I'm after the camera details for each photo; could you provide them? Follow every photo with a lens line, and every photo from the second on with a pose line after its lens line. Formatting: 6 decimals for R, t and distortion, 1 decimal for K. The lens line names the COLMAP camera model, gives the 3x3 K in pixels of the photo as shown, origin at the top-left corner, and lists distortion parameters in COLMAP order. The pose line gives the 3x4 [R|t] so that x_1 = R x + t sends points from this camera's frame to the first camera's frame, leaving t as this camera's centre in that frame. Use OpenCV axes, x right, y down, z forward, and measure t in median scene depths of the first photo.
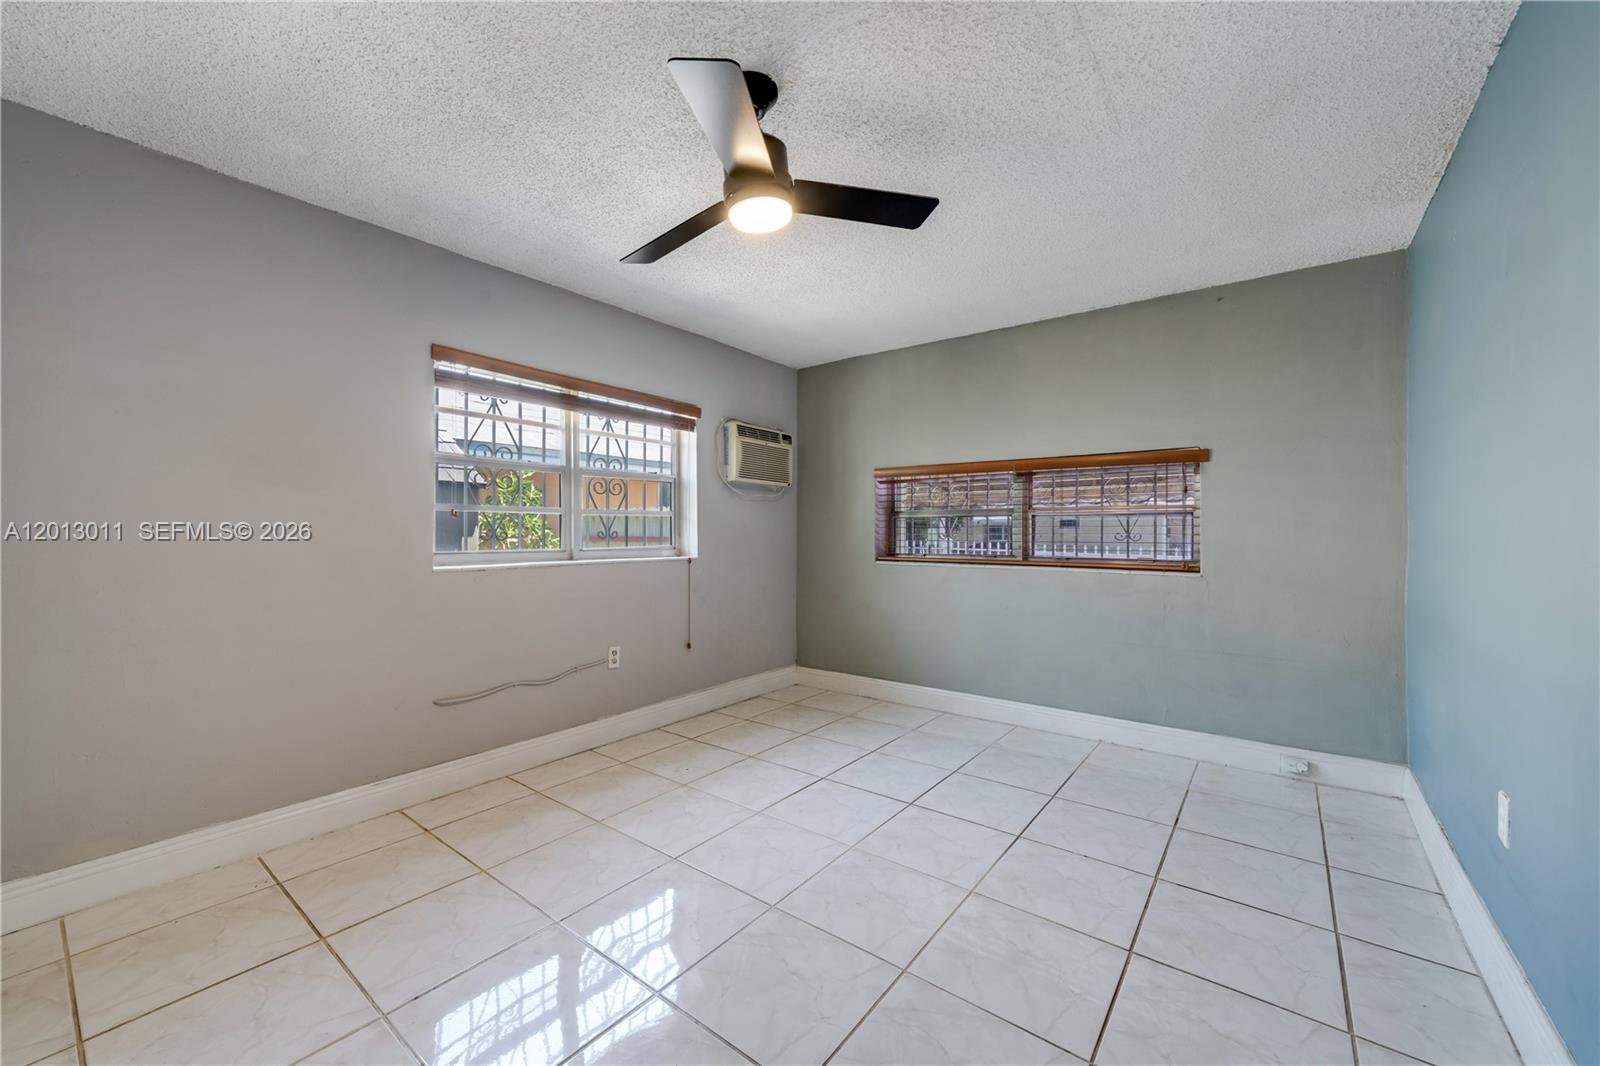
lens RADIAL K [[548.9, 0, 793.2], [0, 548.9, 527.3], [0, 0, 1]] dist [0.000507, 0.000035]
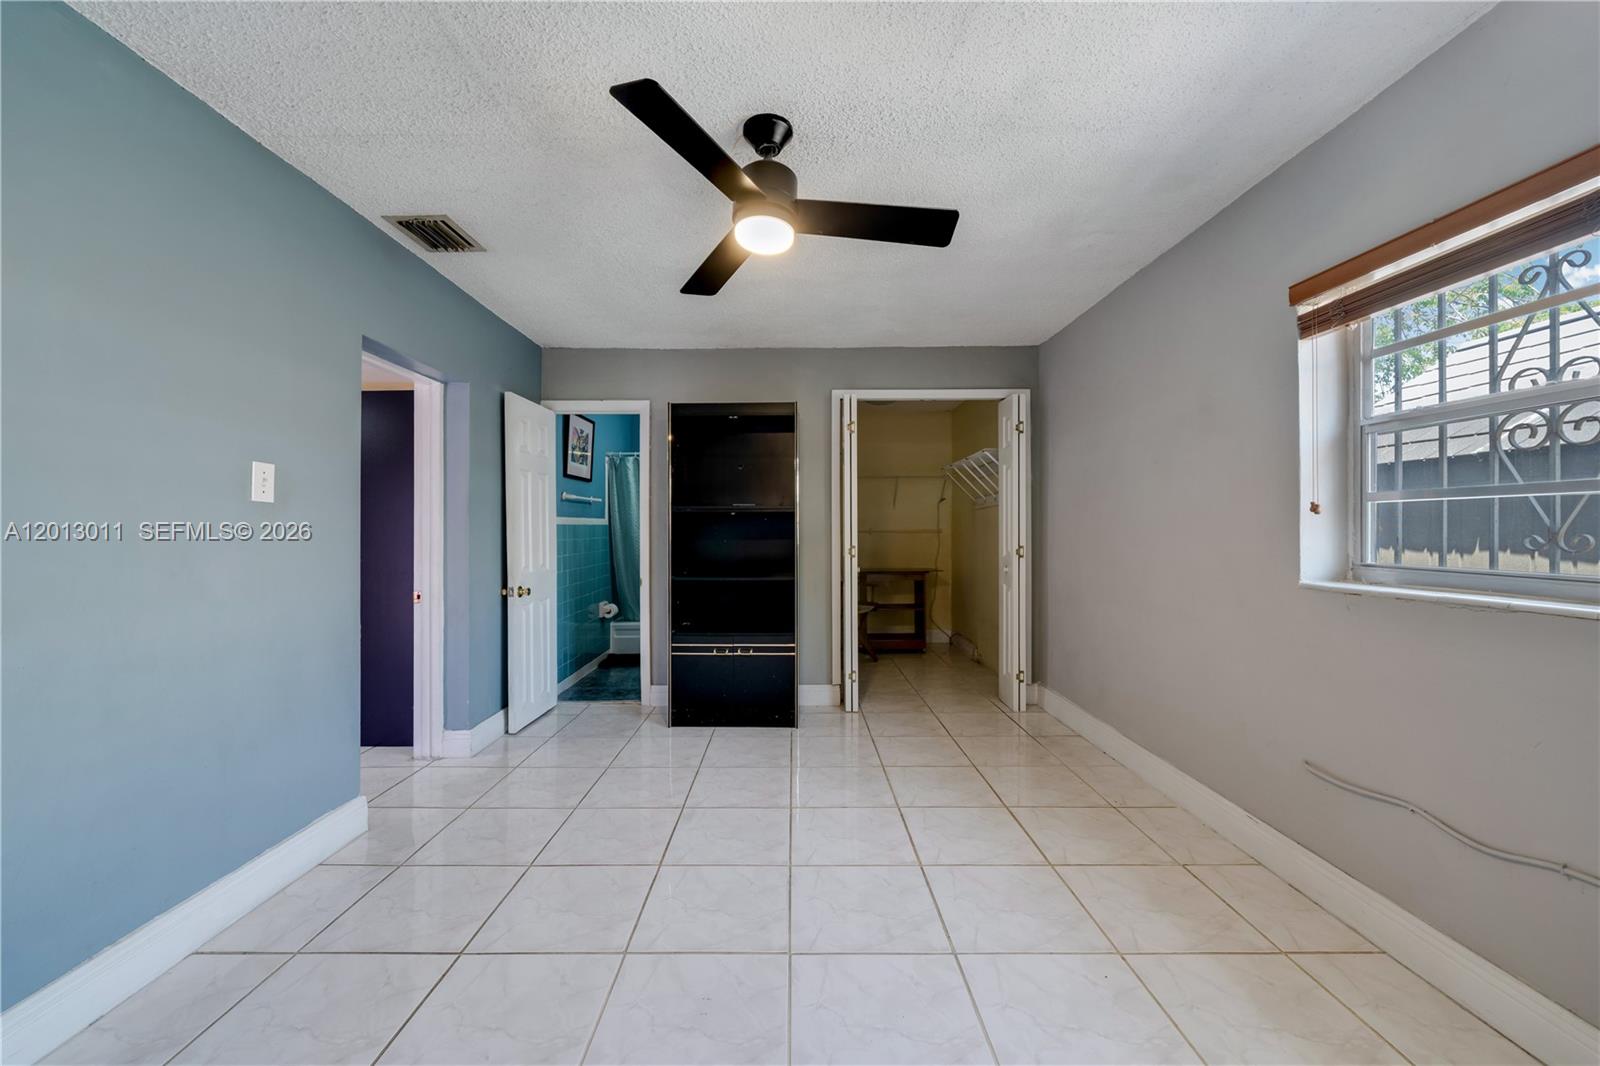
lens RADIAL K [[548.9, 0, 793.2], [0, 548.9, 527.3], [0, 0, 1]] dist [0.000507, 0.000035]
pose [[-0.749570, -0.003984, -0.661913, 0.367143], [0.014847, 0.999629, -0.022830, 0.005785], [0.661759, -0.026940, -0.749233, 1.116729]]
